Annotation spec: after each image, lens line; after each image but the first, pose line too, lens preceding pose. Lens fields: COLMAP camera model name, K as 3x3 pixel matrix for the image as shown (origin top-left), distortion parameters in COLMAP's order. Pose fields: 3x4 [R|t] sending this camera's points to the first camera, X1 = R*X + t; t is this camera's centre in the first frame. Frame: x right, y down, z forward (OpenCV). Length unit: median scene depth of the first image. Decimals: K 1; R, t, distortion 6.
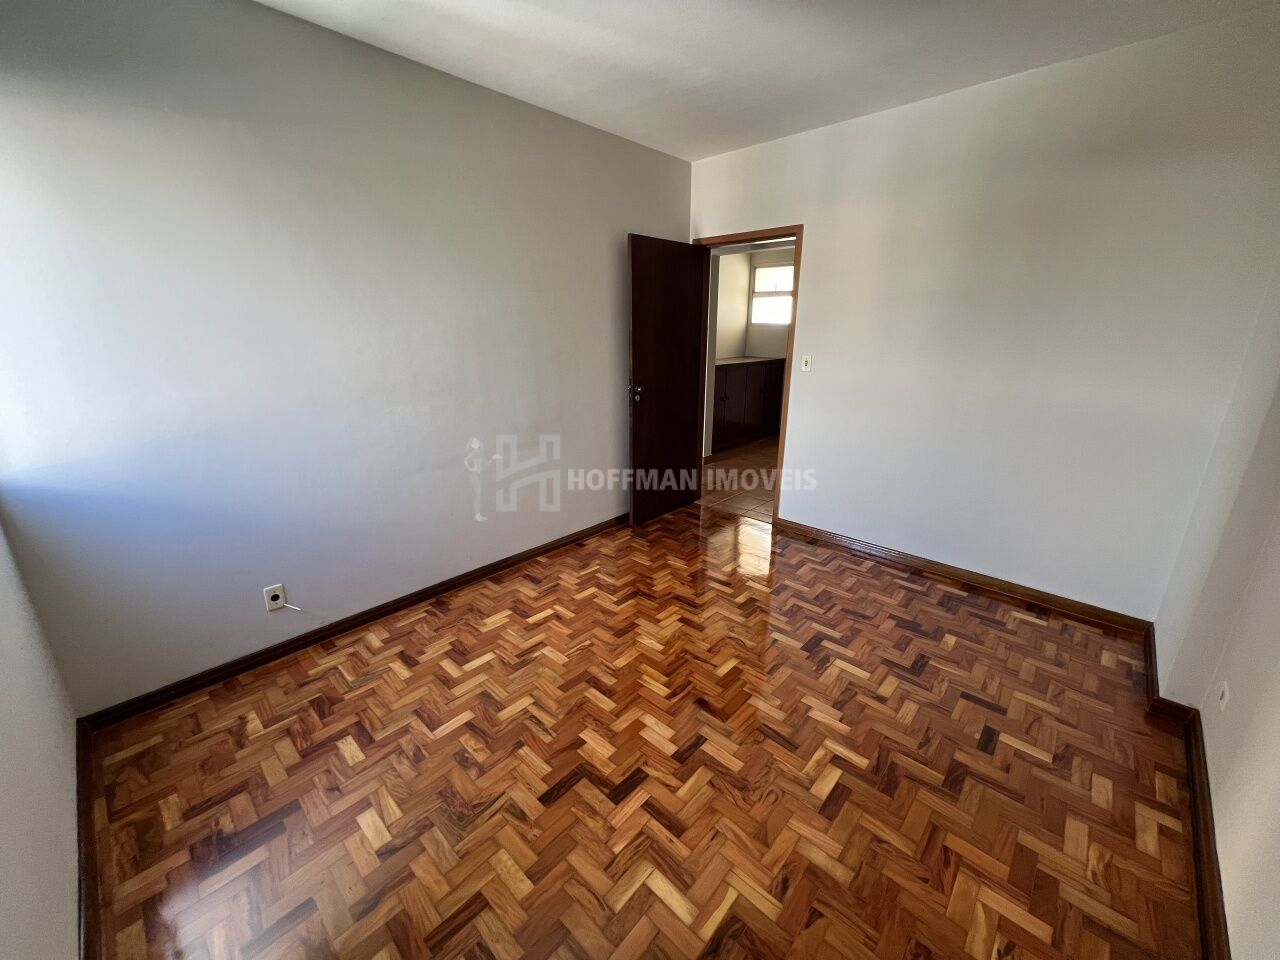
lens RADIAL K [[509.4, 0, 640.6], [0, 509.4, 484.7], [0, 0, 1]] dist [0.000808, -0.000031]
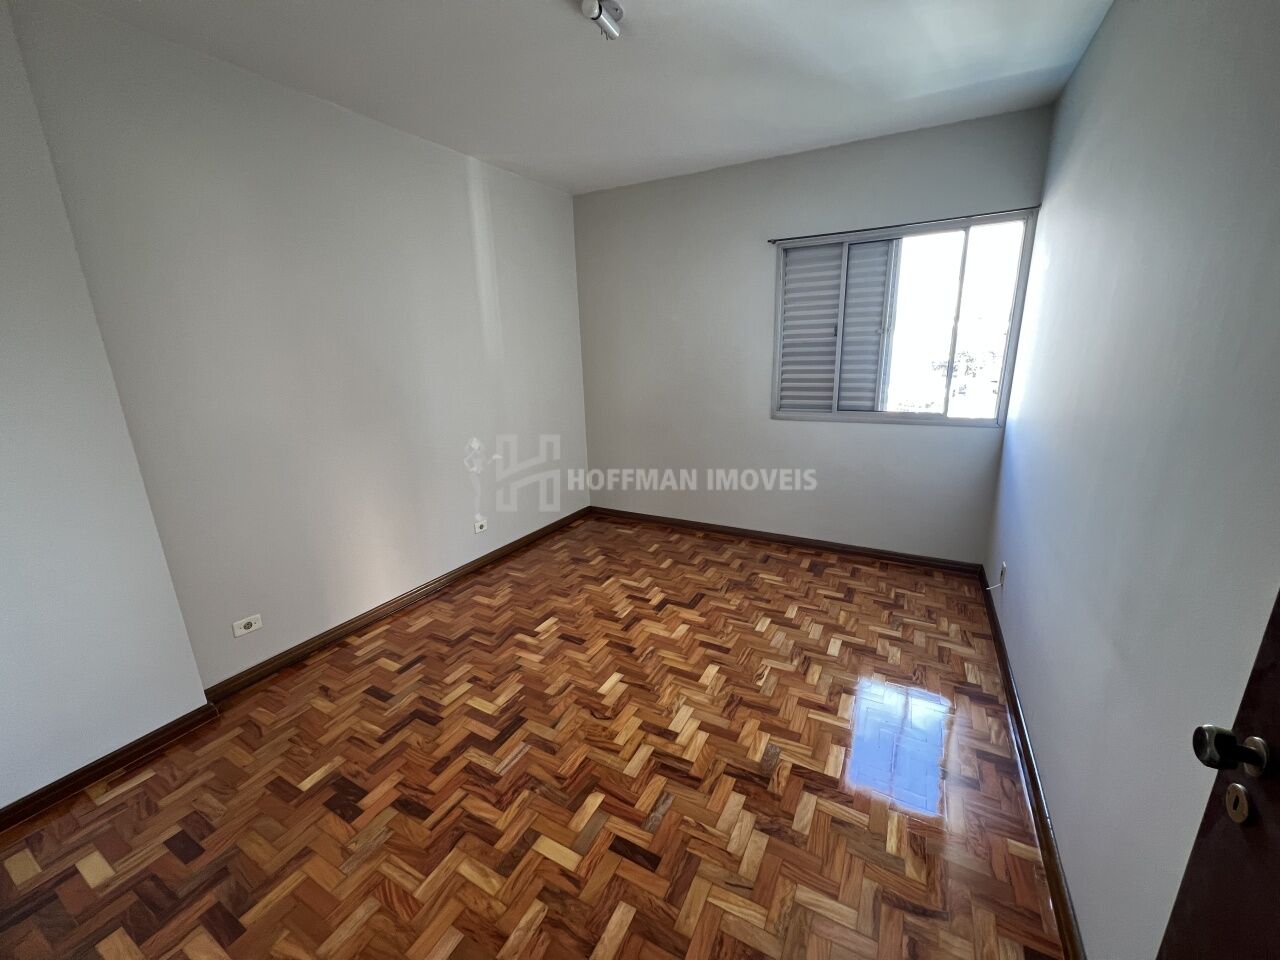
lens RADIAL K [[509.4, 0, 640.6], [0, 509.4, 484.7], [0, 0, 1]] dist [0.000808, -0.000031]
pose [[-0.968542, 0.090635, -0.231757, 0.318877], [-0.049040, 0.843533, 0.534834, -0.529601], [0.243969, 0.529375, -0.812552, 1.678445]]
